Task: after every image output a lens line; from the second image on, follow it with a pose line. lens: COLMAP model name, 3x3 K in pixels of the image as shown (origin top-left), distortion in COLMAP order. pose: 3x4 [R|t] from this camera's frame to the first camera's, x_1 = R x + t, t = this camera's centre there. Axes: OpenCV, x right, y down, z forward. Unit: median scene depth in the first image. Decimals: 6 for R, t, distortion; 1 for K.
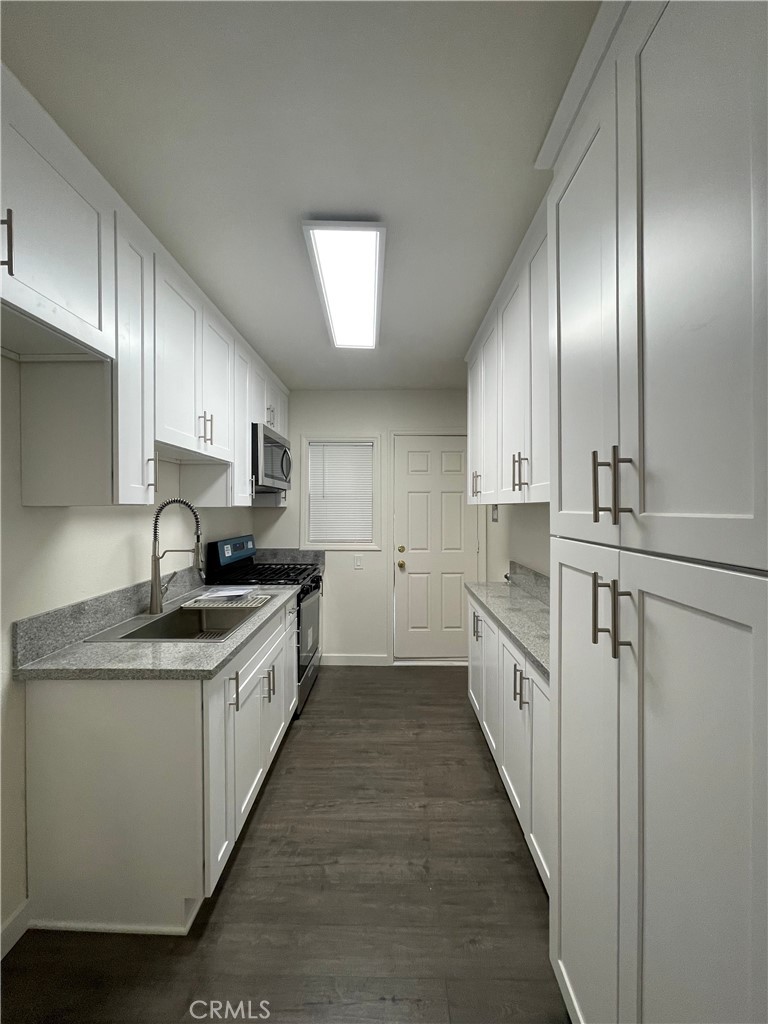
lens RADIAL K [[414.6, 0, 386.6], [0, 414.6, 508.9], [0, 0, 1]] dist [0.001488, -0.000299]
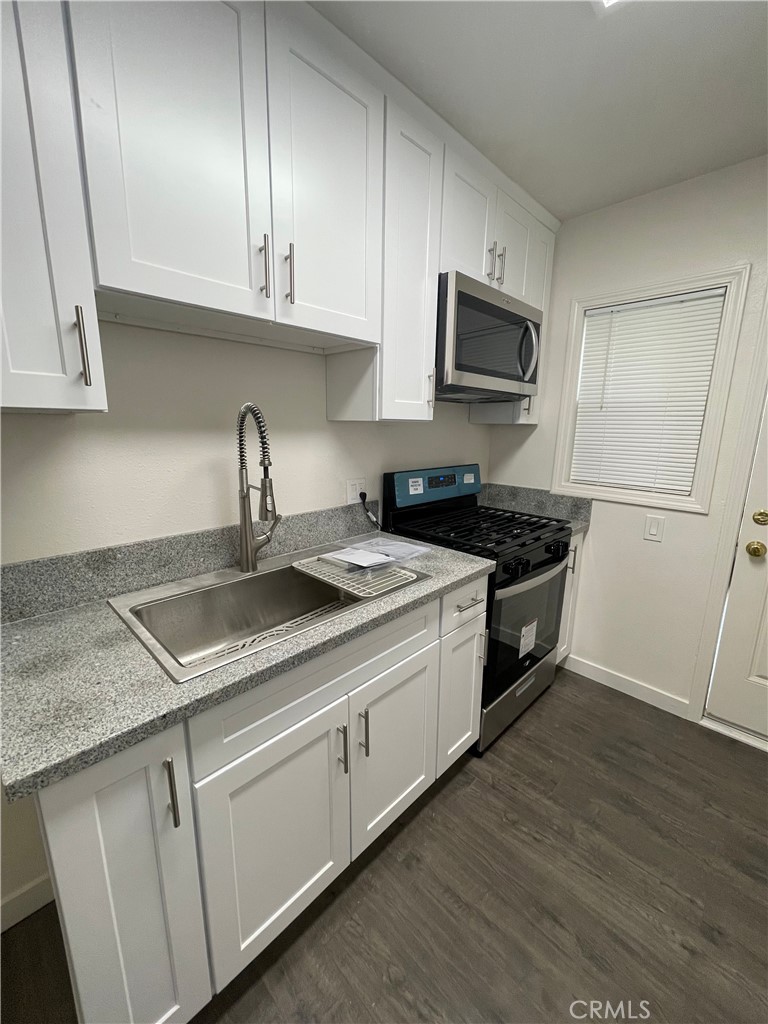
lens RADIAL K [[414.6, 0, 386.6], [0, 414.6, 508.9], [0, 0, 1]] dist [0.001488, -0.000299]
pose [[0.720003, 0.150725, -0.677405, 0.061419], [-0.019266, 0.980094, 0.197596, 0.001434], [0.693703, -0.129219, 0.708575, 0.486558]]
